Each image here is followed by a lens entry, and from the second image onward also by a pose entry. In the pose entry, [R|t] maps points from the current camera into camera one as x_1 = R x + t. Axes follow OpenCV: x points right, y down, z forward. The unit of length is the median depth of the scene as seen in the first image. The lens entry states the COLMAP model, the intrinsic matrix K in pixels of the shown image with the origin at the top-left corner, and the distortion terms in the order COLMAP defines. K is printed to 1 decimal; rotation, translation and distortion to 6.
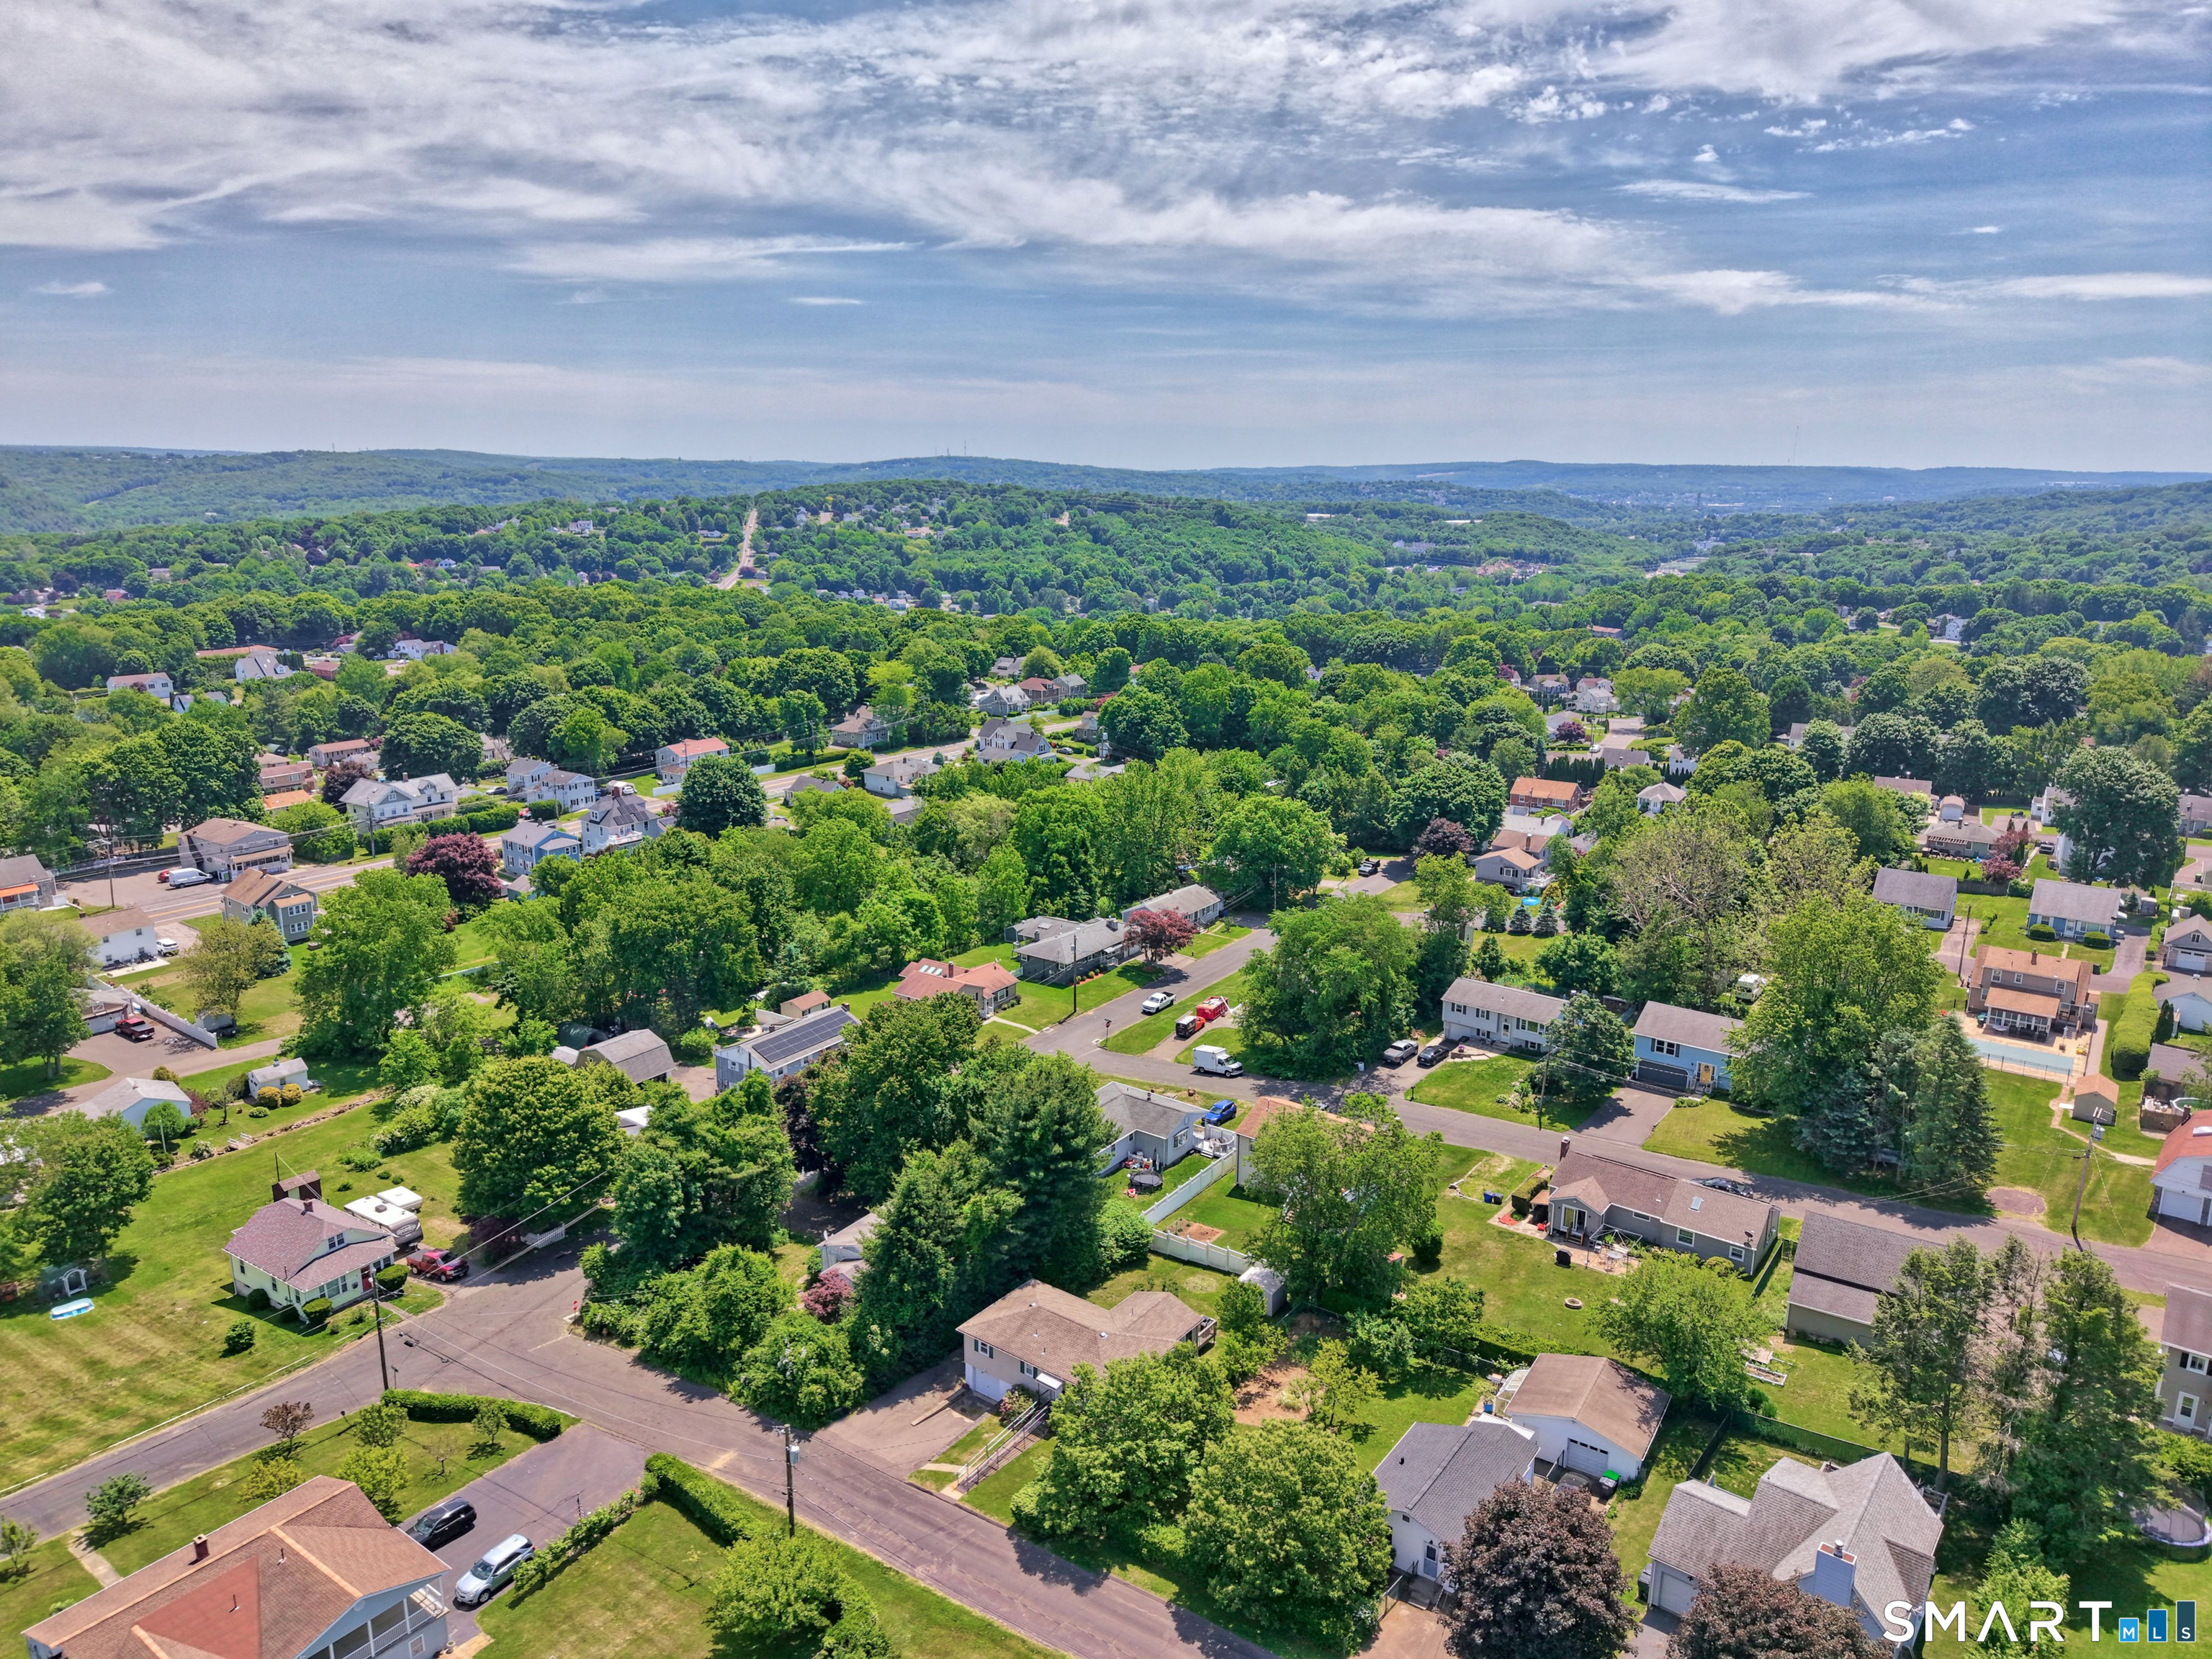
lens RADIAL K [[1520.0, 0, 1106.0], [0, 1520.0, 829.5], [0, 0, 1]] dist [0.061278, -0.067640]
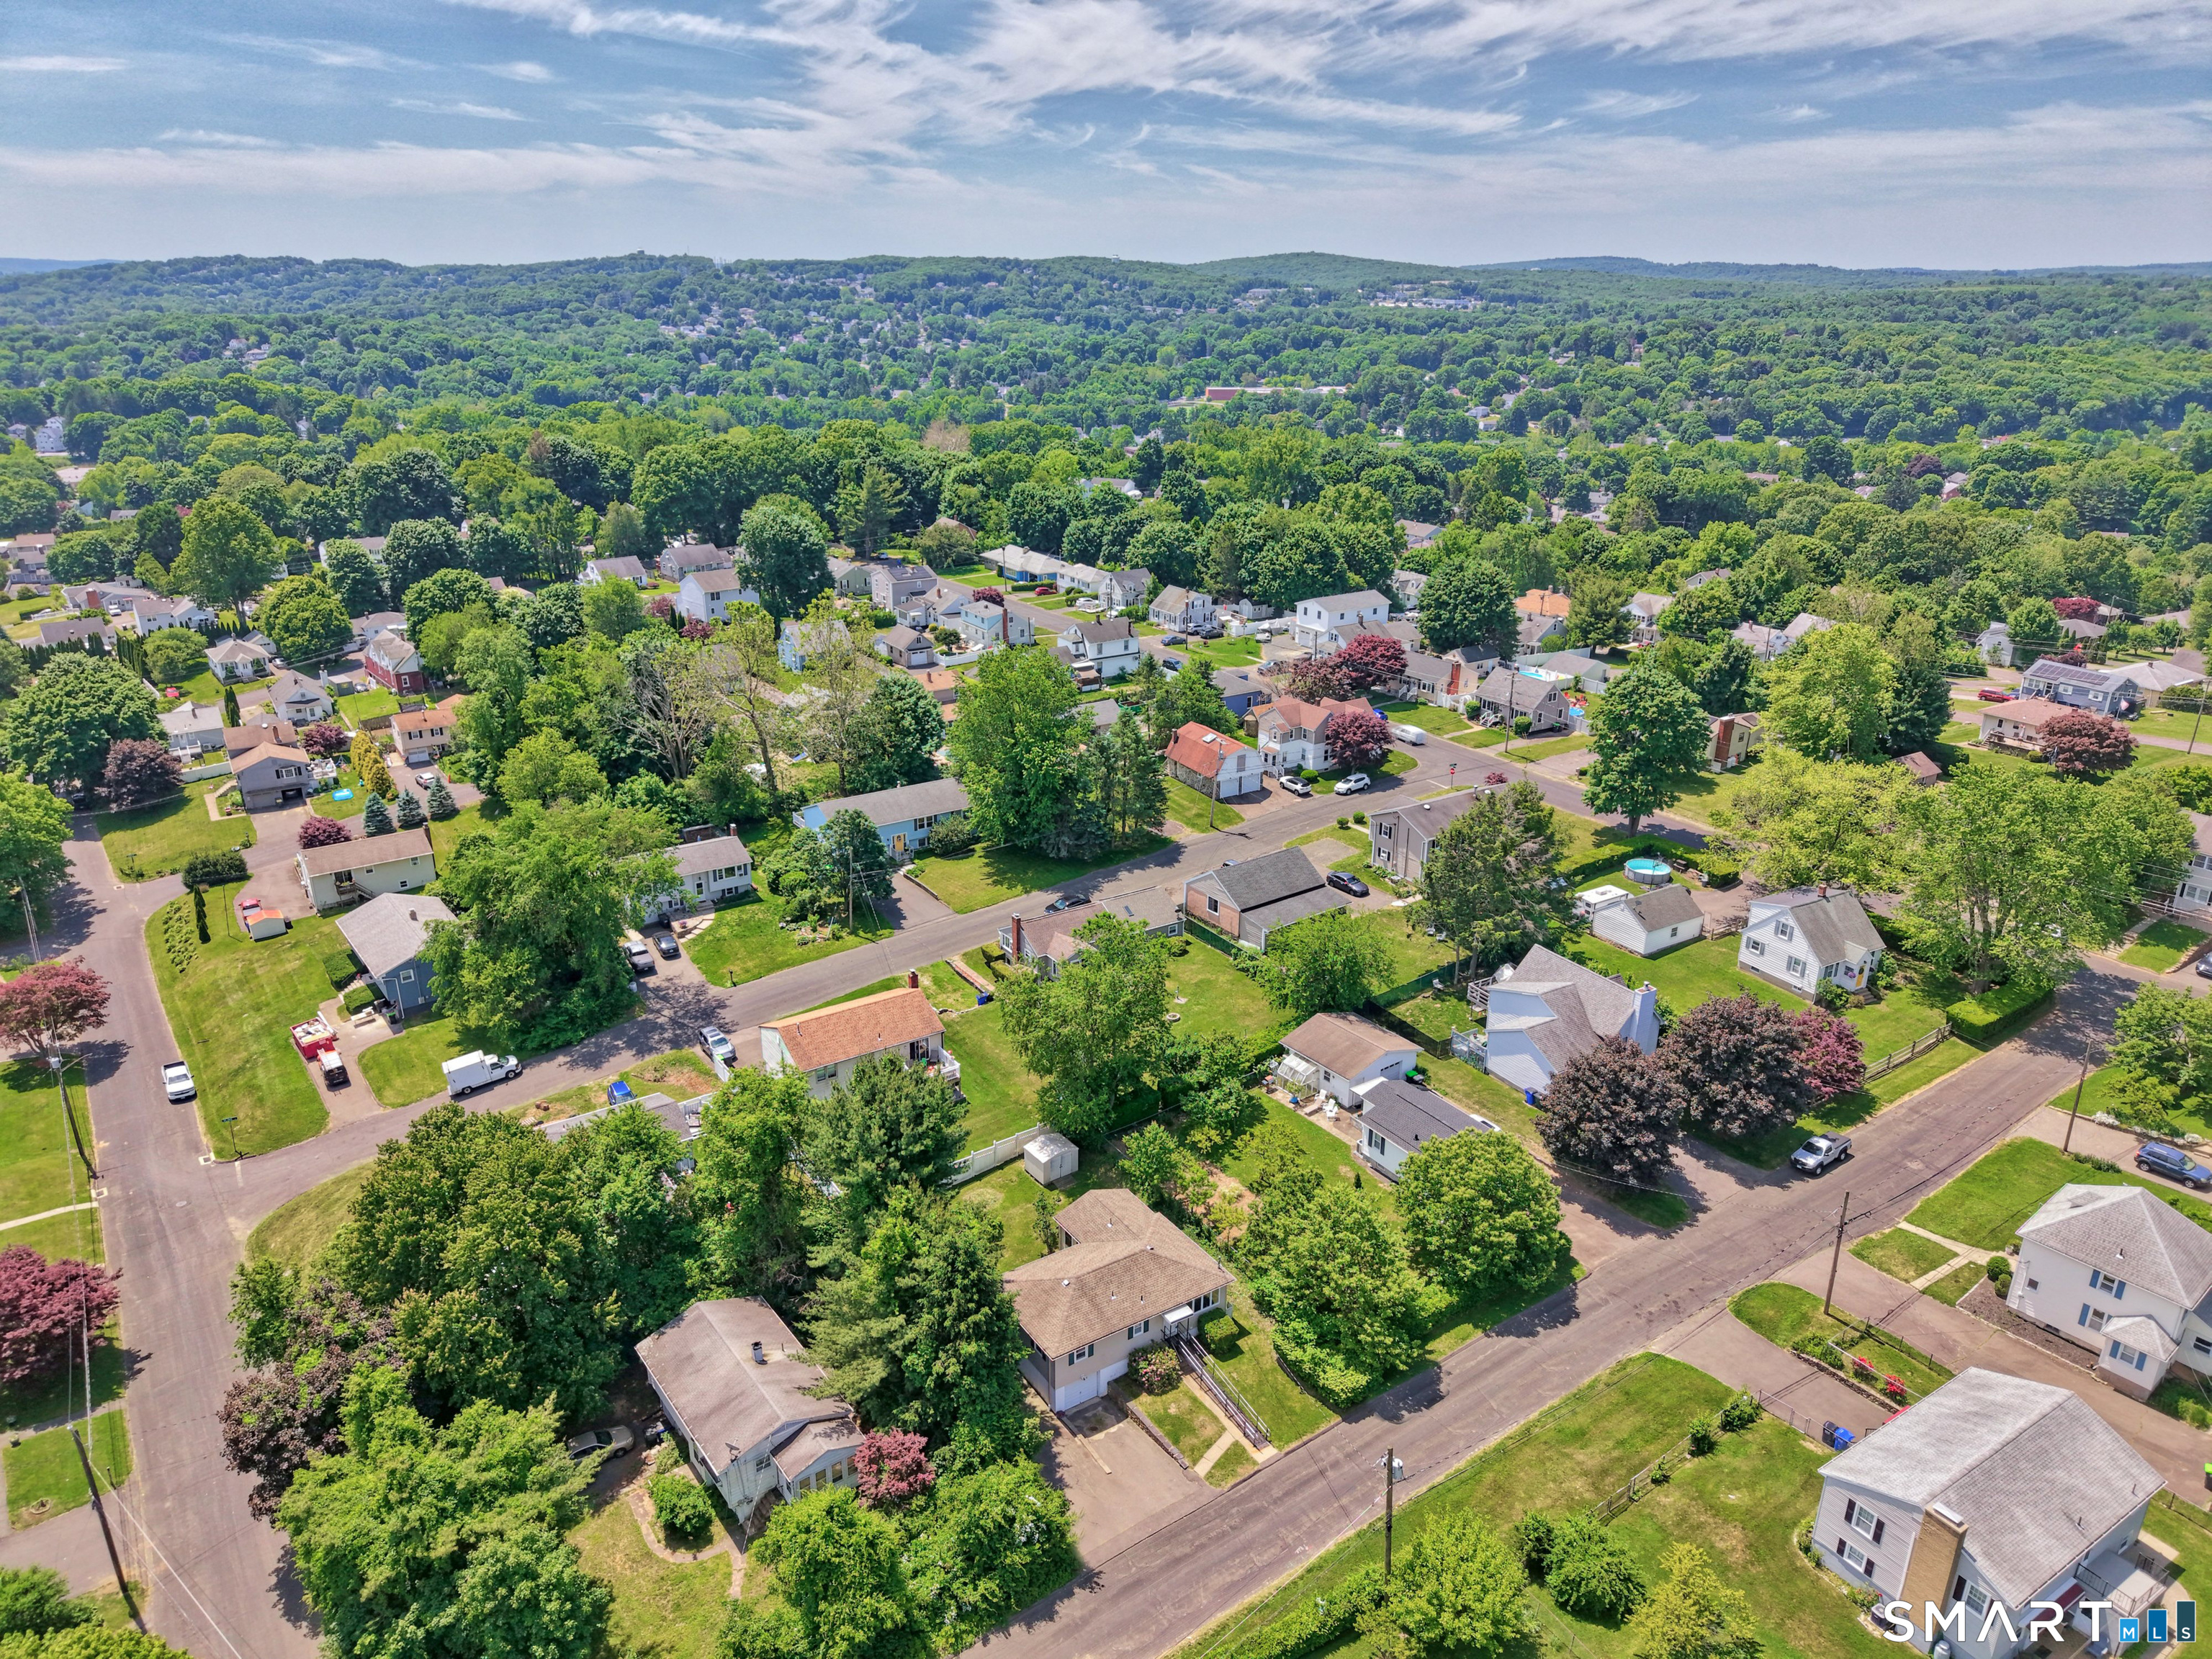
lens RADIAL K [[1543.0, 0, 1106.0], [0, 1543.0, 829.5], [0, 0, 1]] dist [0.094463, -0.199017]
pose [[0.345683, -0.338378, 0.875216, -0.574177], [0.229550, 0.934872, 0.270778, -0.123638], [-0.909841, 0.107302, 0.400844, 0.488179]]
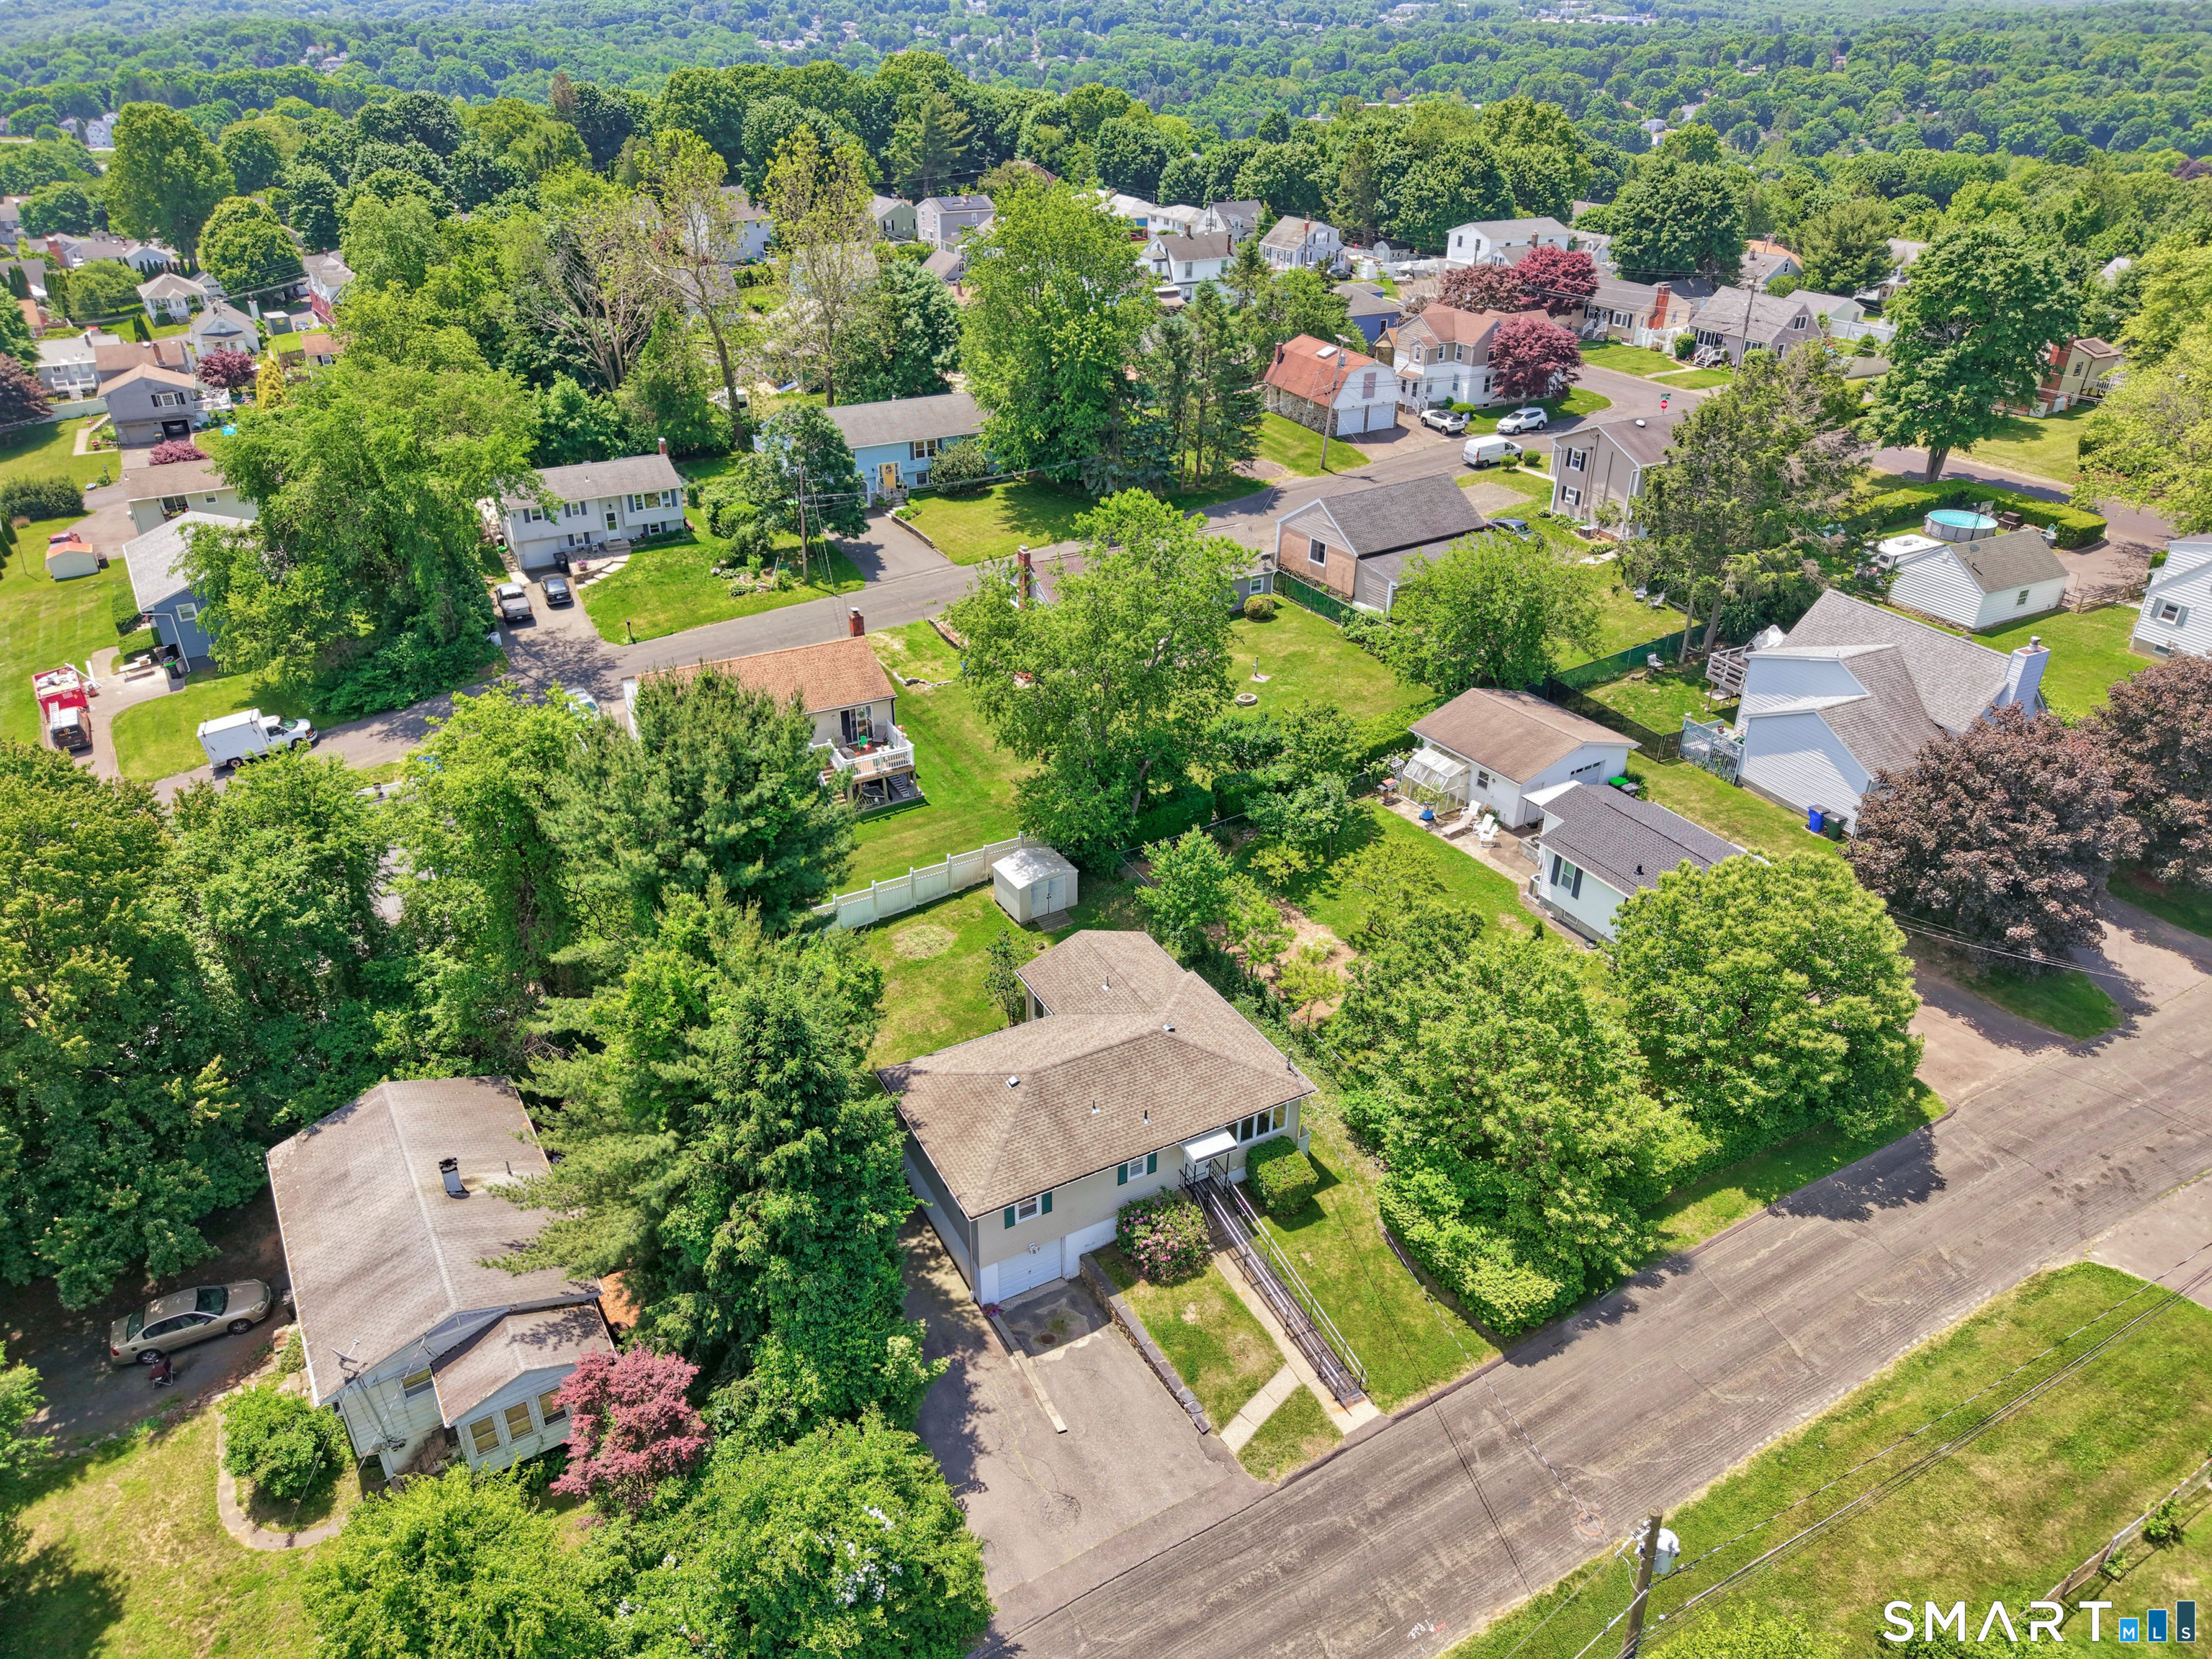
lens RADIAL K [[1520.0, 0, 1106.0], [0, 1520.0, 829.5], [0, 0, 1]] dist [0.061278, -0.067640]
pose [[0.418769, -0.440748, 0.793961, -0.304827], [0.221546, 0.897485, 0.381363, 0.053494], [-0.880653, 0.016196, 0.473485, 0.602755]]
